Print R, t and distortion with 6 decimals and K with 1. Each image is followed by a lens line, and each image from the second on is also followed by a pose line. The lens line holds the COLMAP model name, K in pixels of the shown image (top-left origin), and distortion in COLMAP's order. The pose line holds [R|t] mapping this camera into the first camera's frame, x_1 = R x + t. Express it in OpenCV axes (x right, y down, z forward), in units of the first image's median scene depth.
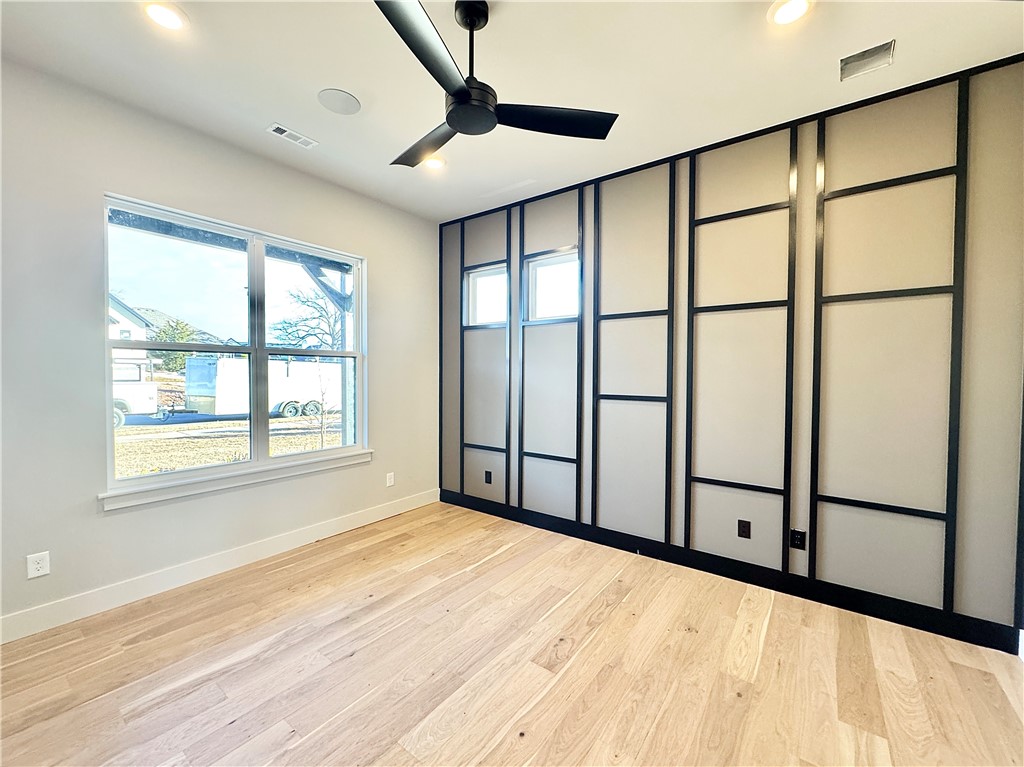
lens RADIAL K [[405.8, 0, 511.6], [0, 405.8, 384.9], [0, 0, 1]] dist [-0.003787, 0.000024]
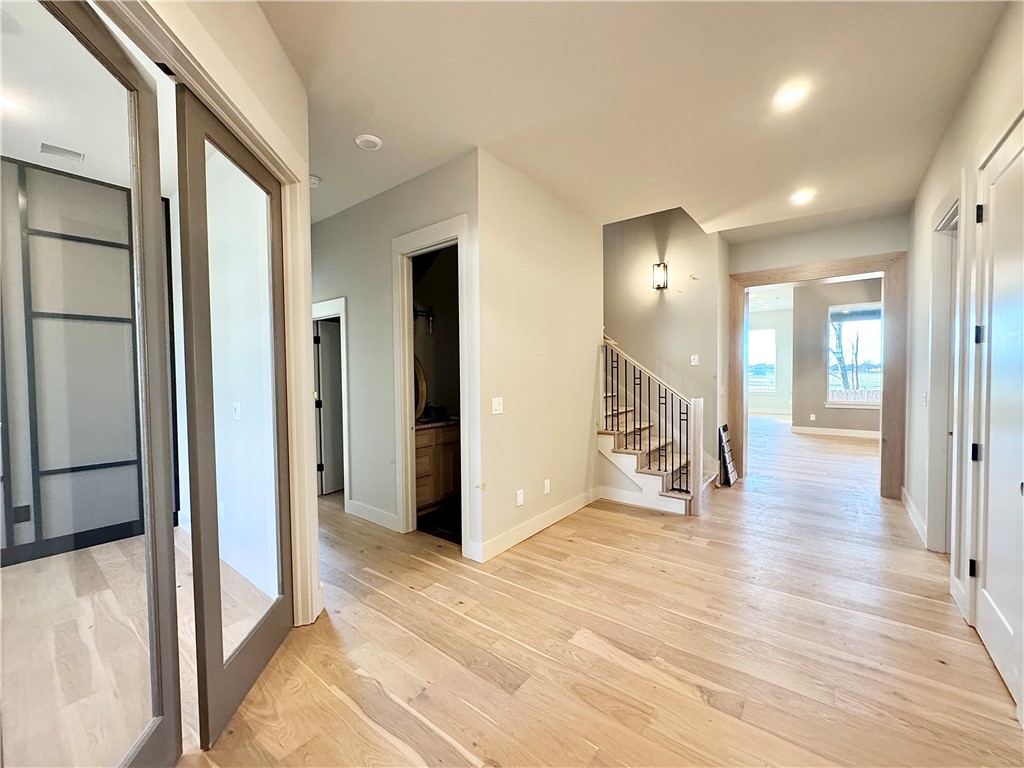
lens RADIAL K [[405.8, 0, 511.6], [0, 405.8, 385.4], [0, 0, 1]] dist [-0.003787, 0.000024]
pose [[0.010065, -0.040608, 0.999124, -0.437682], [0.042416, 0.998293, 0.040147, 0.024327], [-0.999049, 0.041975, 0.011770, -0.453748]]
